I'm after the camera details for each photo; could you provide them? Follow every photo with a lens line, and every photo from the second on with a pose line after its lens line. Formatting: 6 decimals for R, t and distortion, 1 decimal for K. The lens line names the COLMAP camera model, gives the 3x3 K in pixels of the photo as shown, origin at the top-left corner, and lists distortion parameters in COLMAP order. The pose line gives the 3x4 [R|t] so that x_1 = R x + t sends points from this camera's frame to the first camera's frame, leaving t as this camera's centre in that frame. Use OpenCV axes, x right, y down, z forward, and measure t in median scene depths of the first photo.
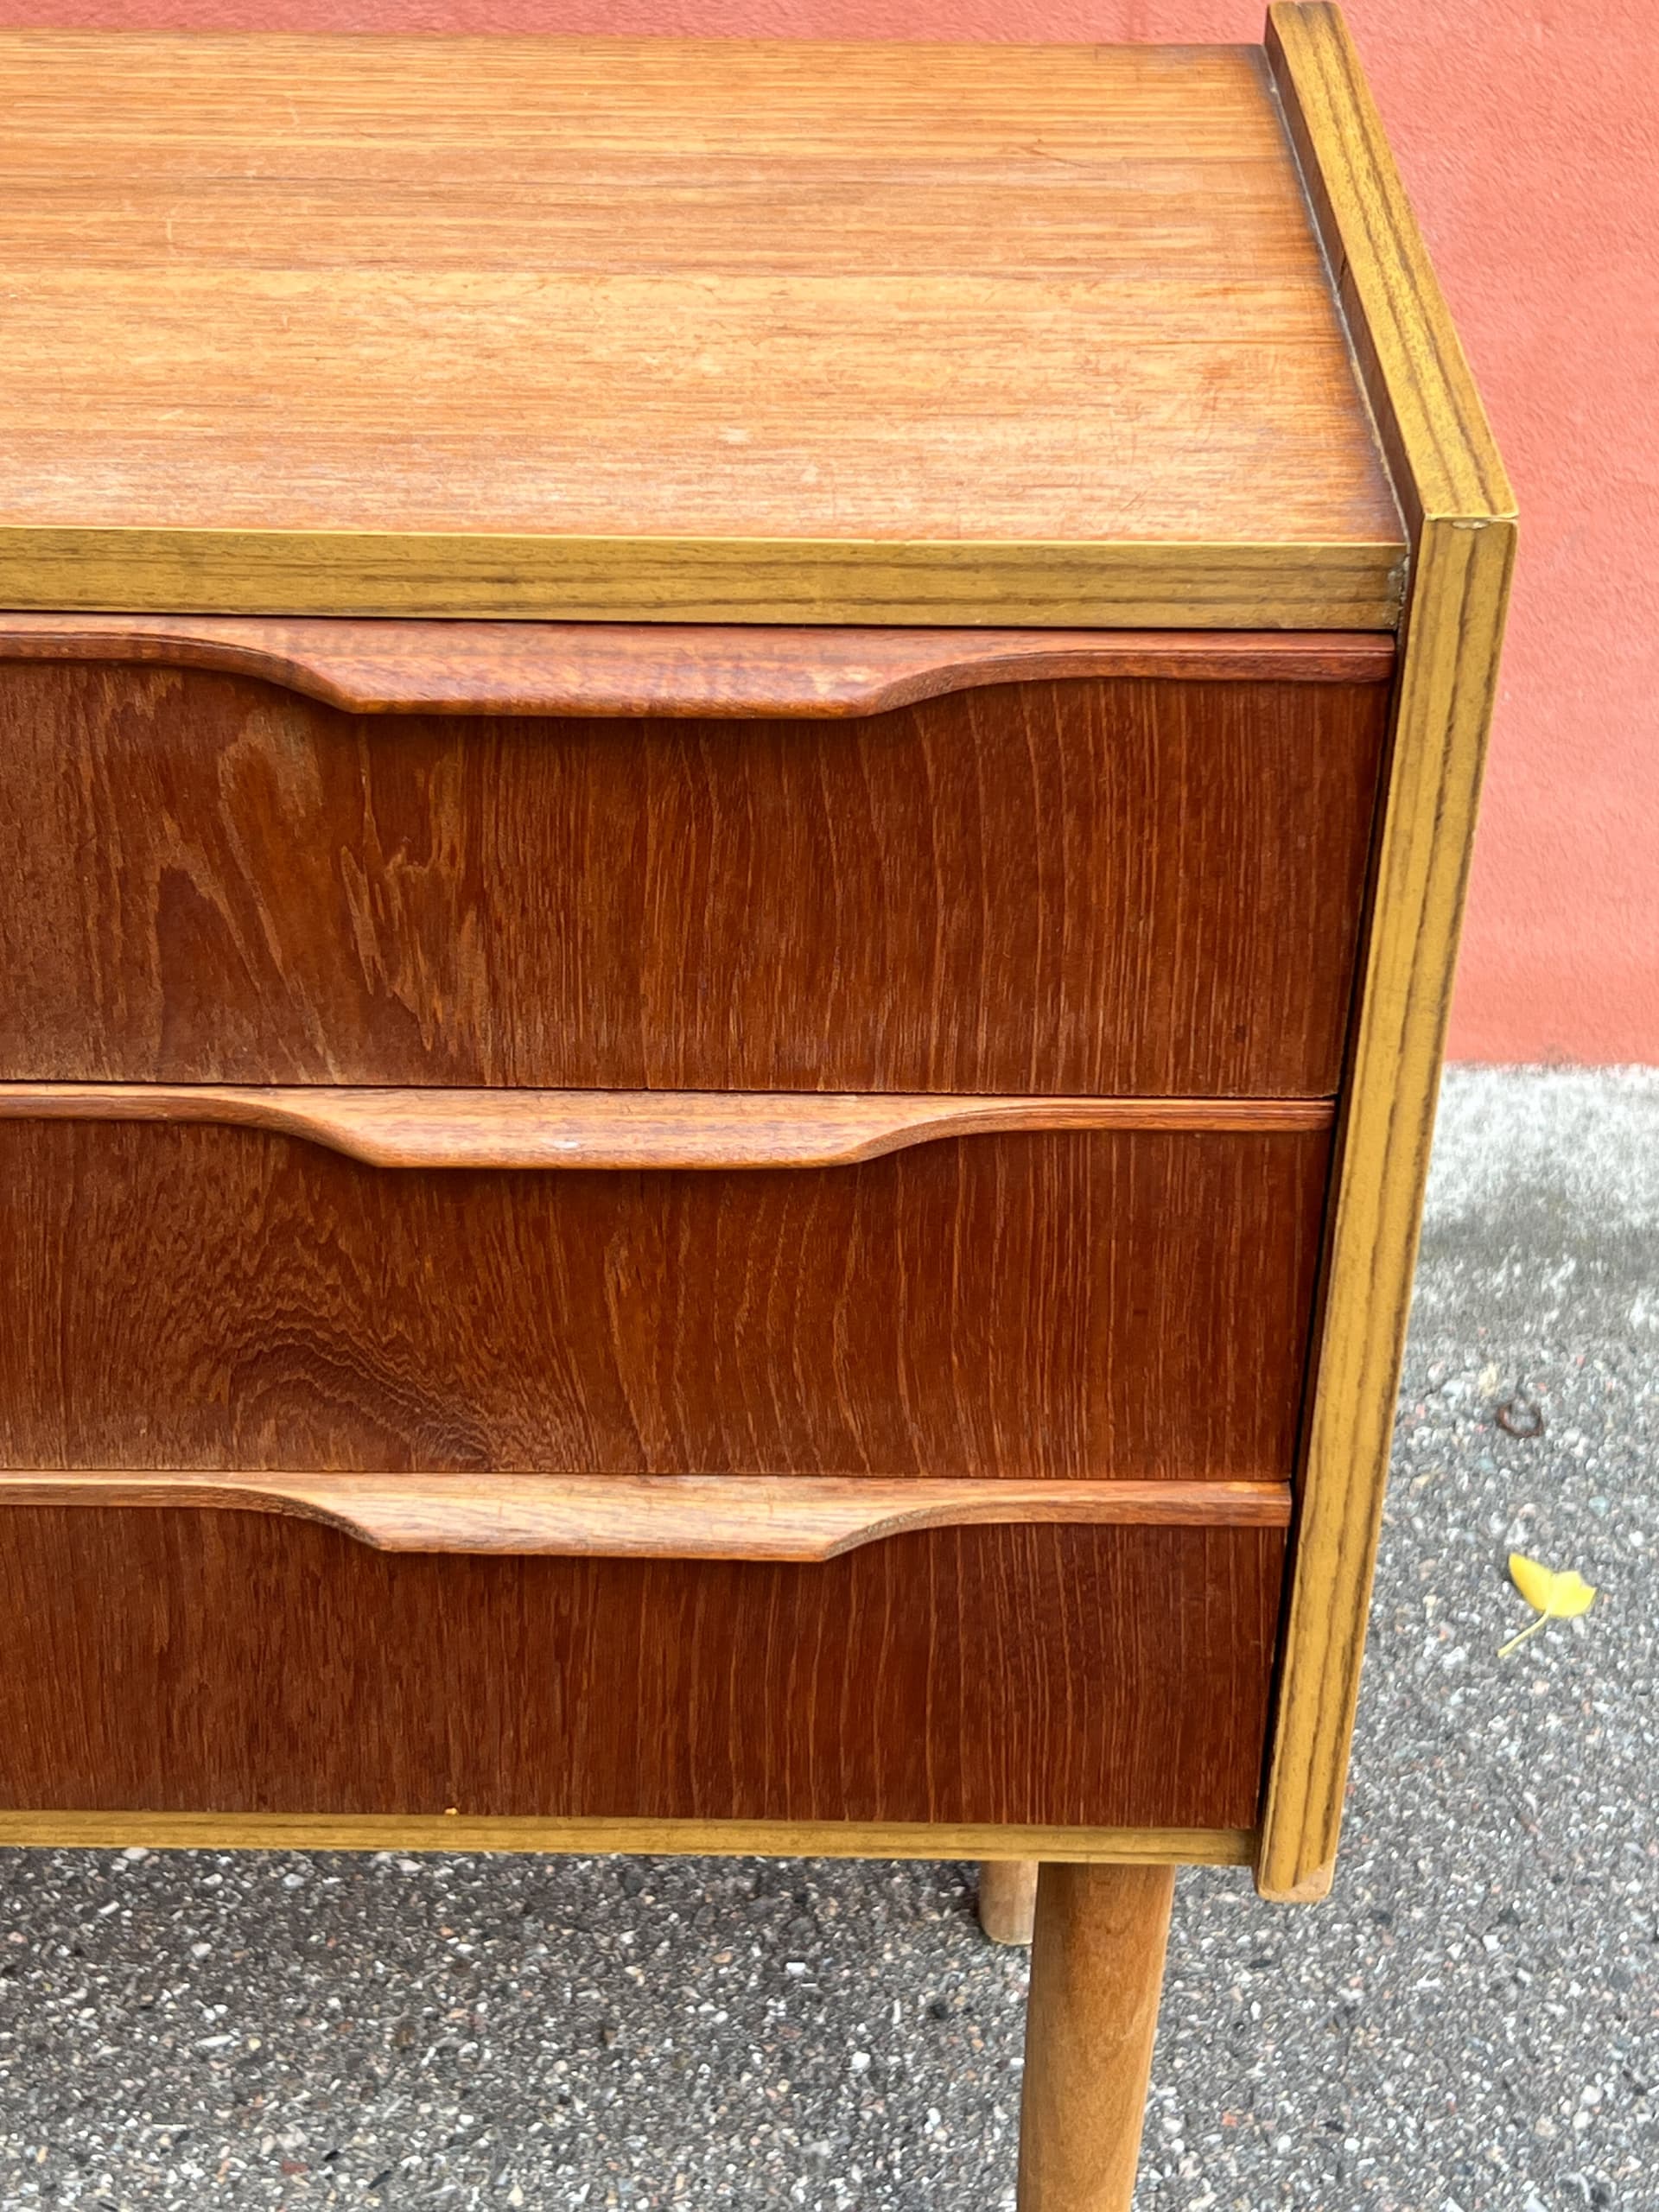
lens RADIAL K [[3350.2, 0, 827.2], [0, 3350.2, 1103.0], [0, 0, 1]] dist [0.059935, 0.000000]
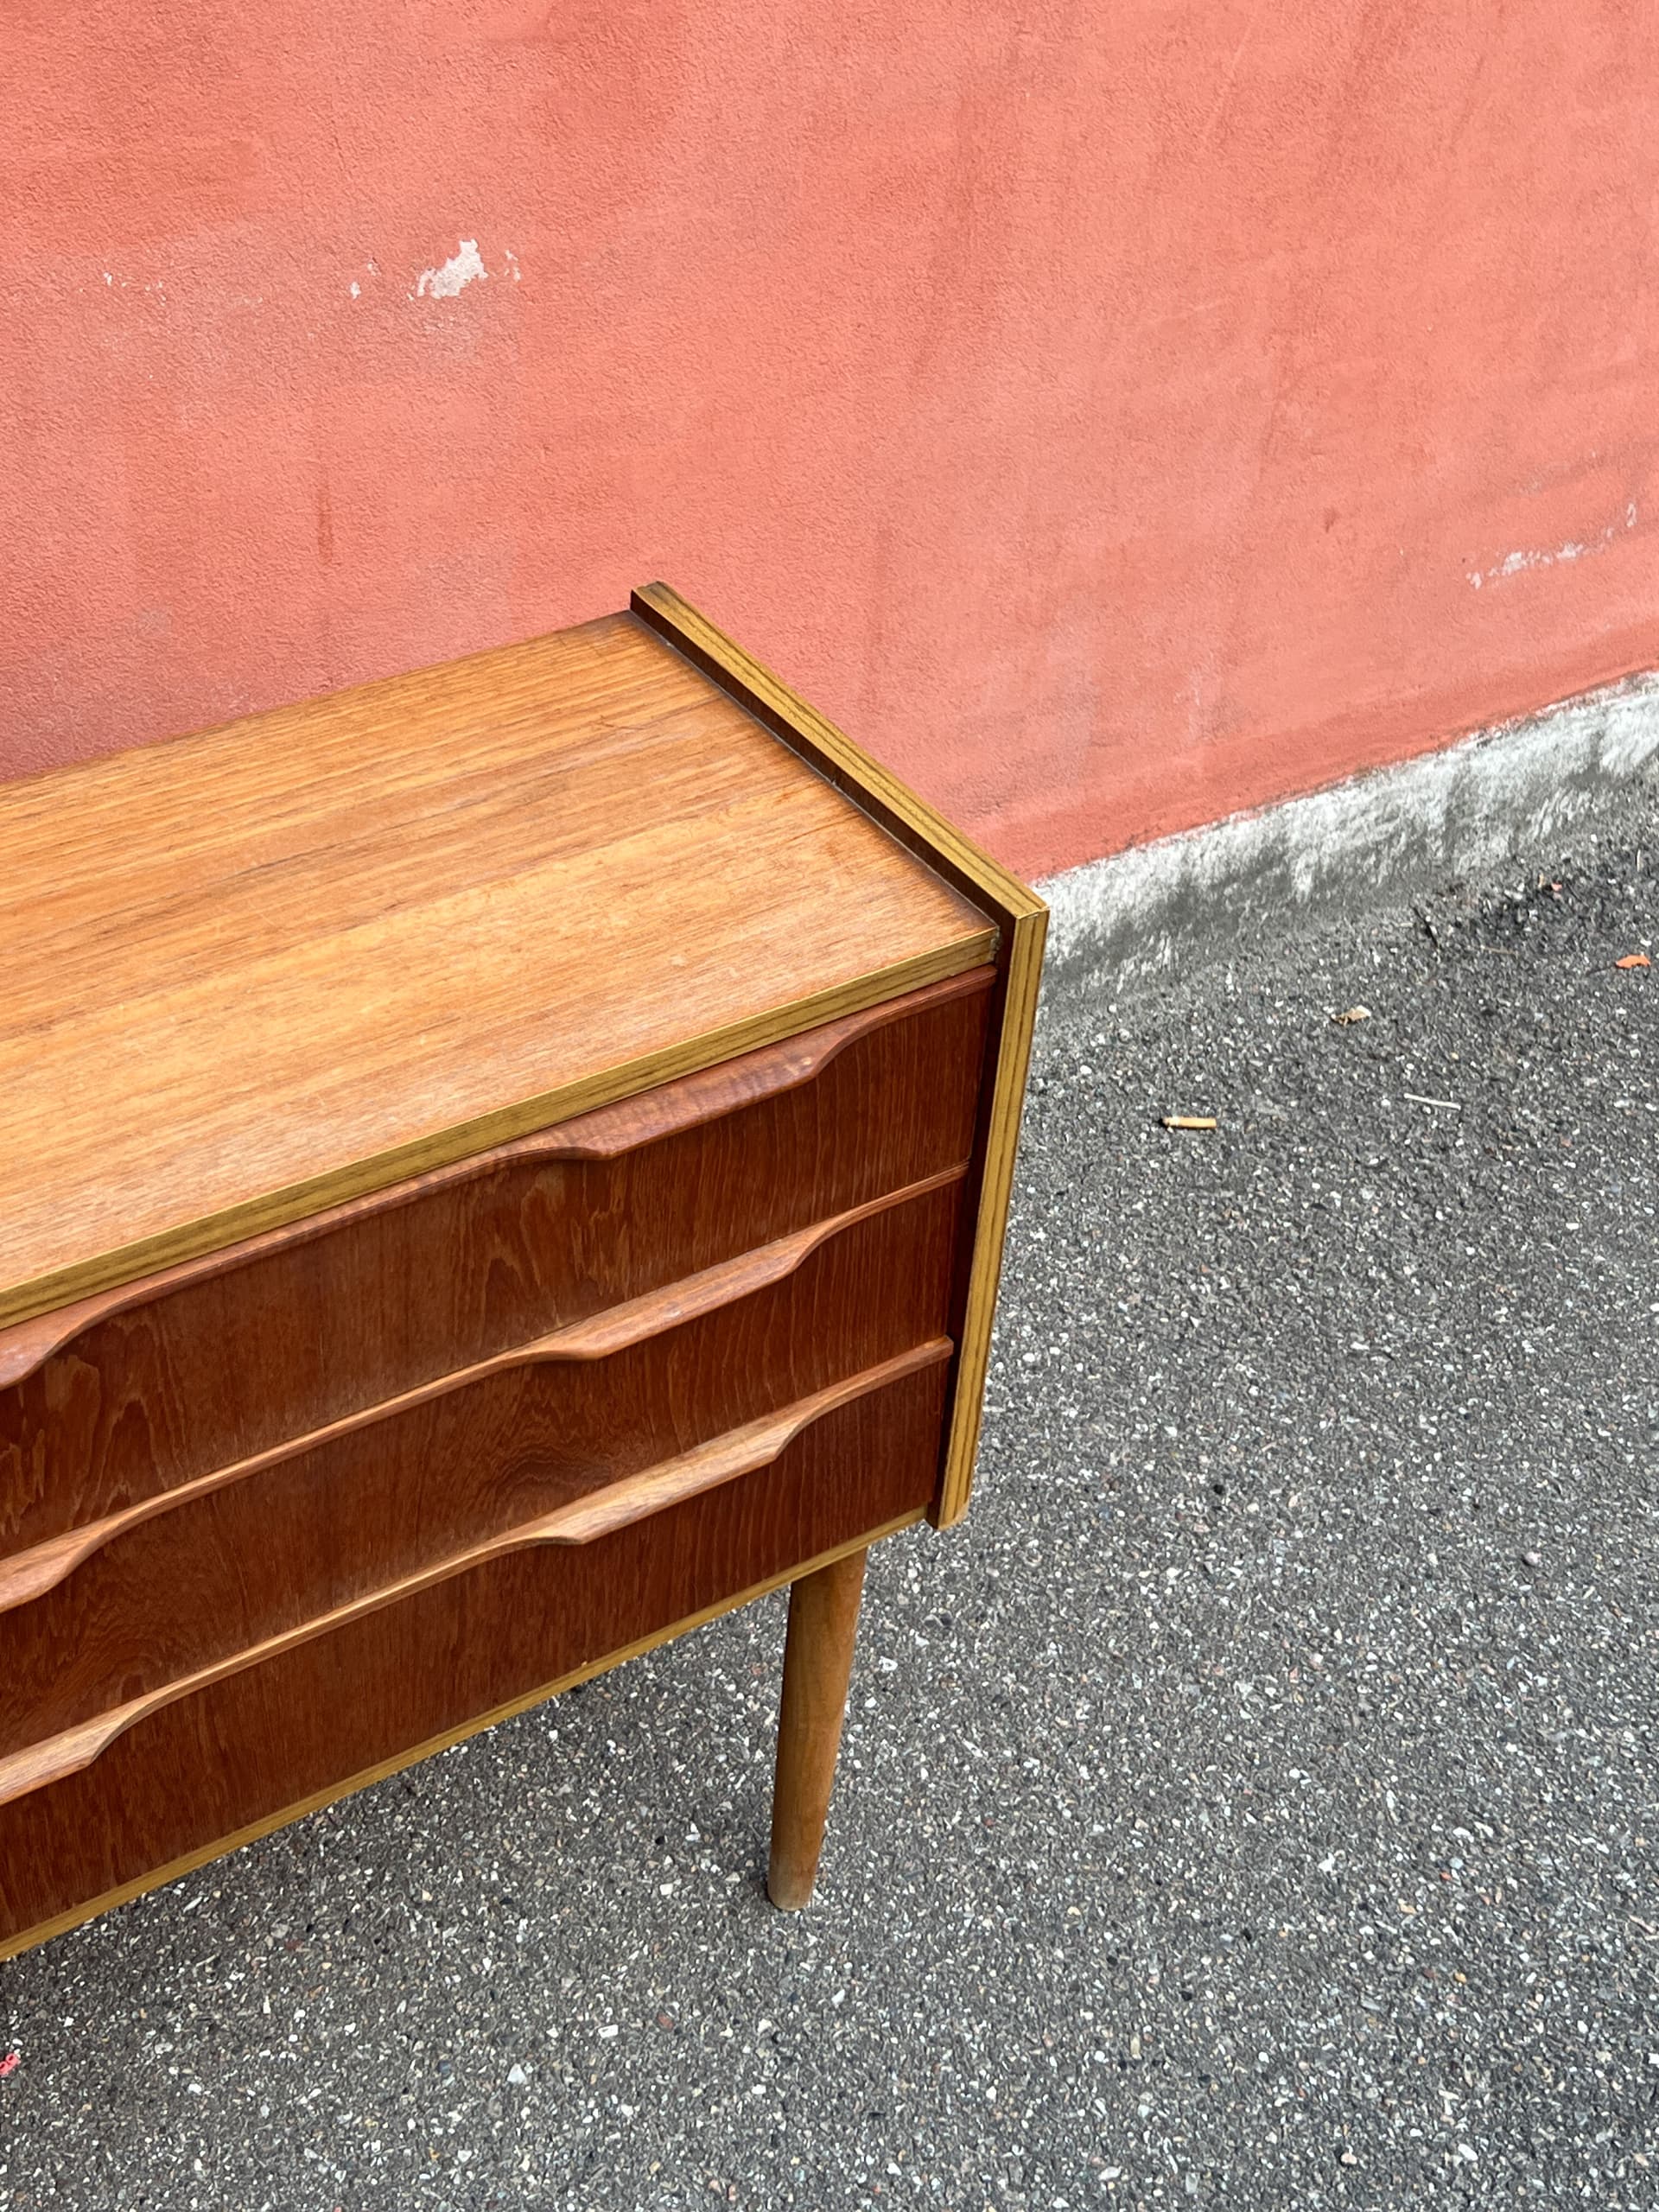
lens RADIAL K [[2925.1, 0, 802.1], [0, 2925.1, 1062.8], [0, 0, 1]] dist [0.039320, 0.000000]
pose [[0.822392, -0.326076, 0.466204, -0.476987], [0.284791, 0.945341, 0.158821, -0.235529], [-0.492510, 0.002157, 0.870304, -0.338299]]
